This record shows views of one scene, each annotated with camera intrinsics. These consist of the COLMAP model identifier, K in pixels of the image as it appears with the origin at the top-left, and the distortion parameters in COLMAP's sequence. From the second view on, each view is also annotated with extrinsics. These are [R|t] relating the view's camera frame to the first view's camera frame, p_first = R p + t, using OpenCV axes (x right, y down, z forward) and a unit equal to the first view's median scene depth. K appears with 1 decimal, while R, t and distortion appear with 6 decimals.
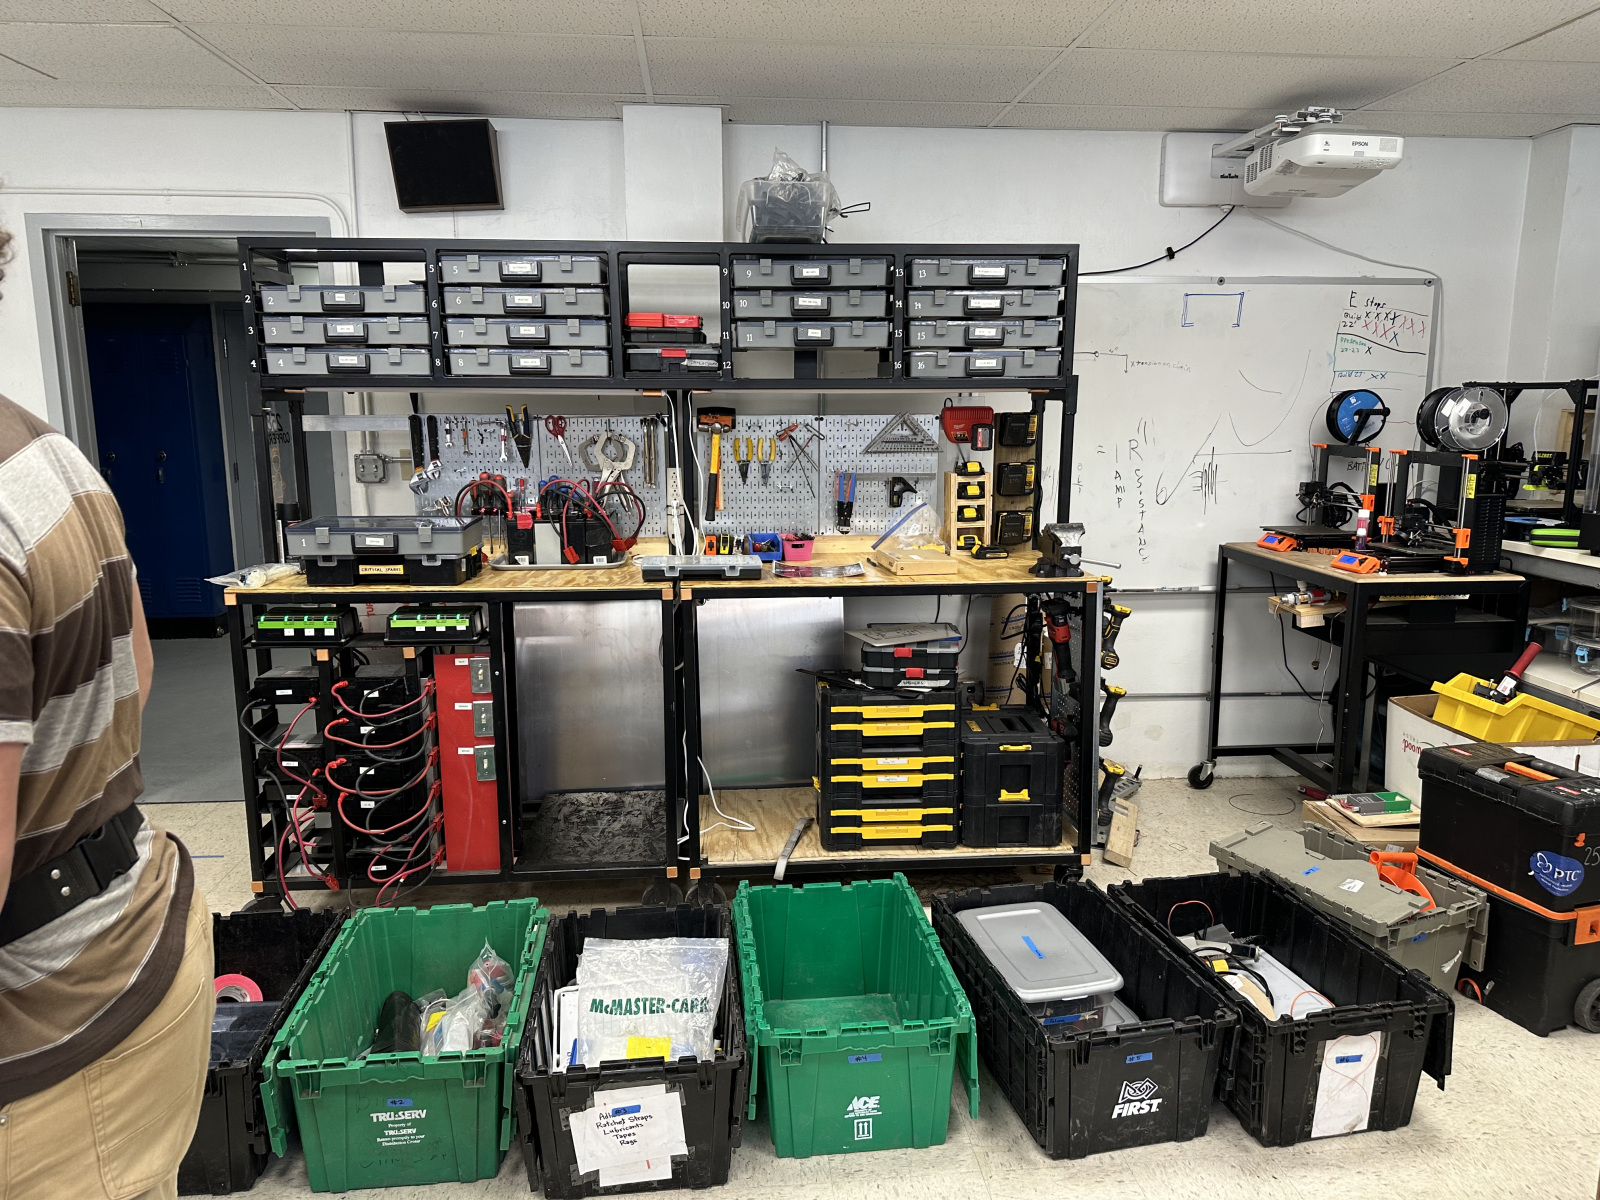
lens RADIAL K [[1133.7, 0, 800.0], [0, 1133.7, 600.0], [0, 0, 1]] dist [0.068752, -0.068818]
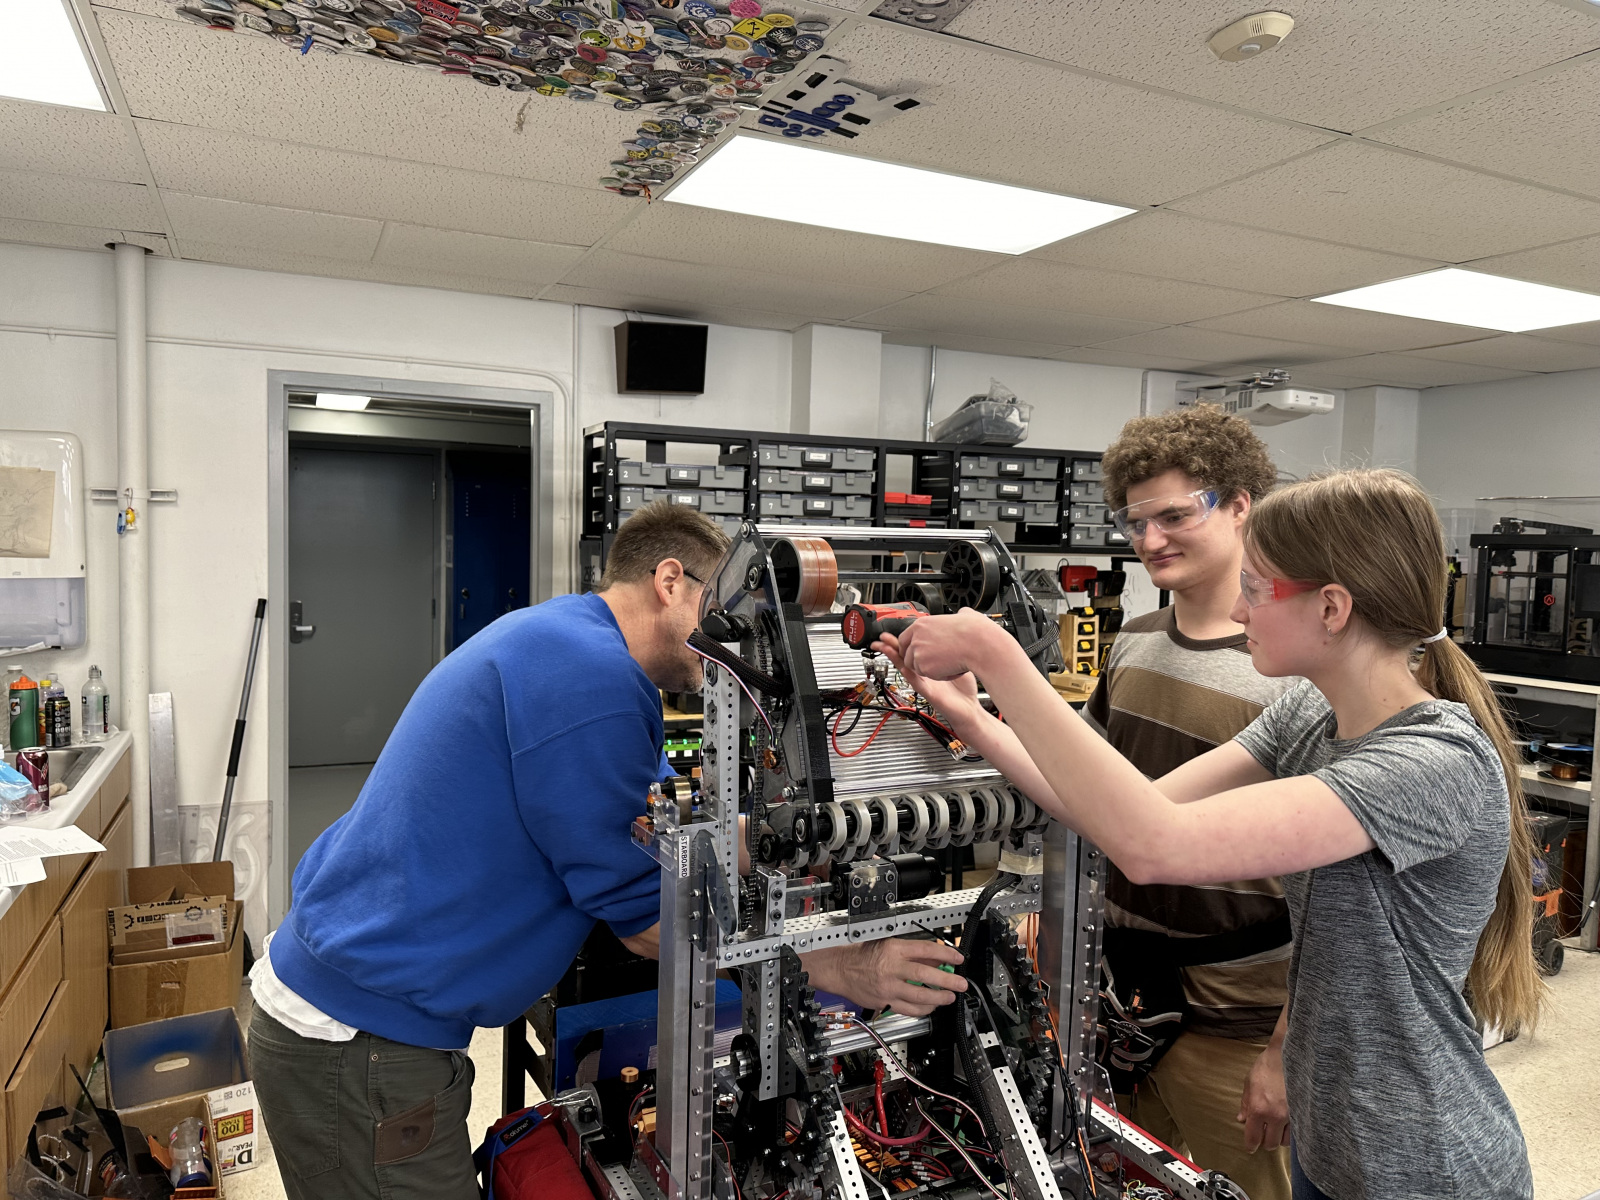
lens RADIAL K [[1133.7, 0, 800.0], [0, 1133.7, 600.0], [0, 0, 1]] dist [0.068752, -0.068818]
pose [[0.939623, 0.004089, 0.342187, -0.636556], [0.032503, 0.994342, -0.101134, -0.006209], [-0.340664, 0.106150, 0.934173, -0.134040]]
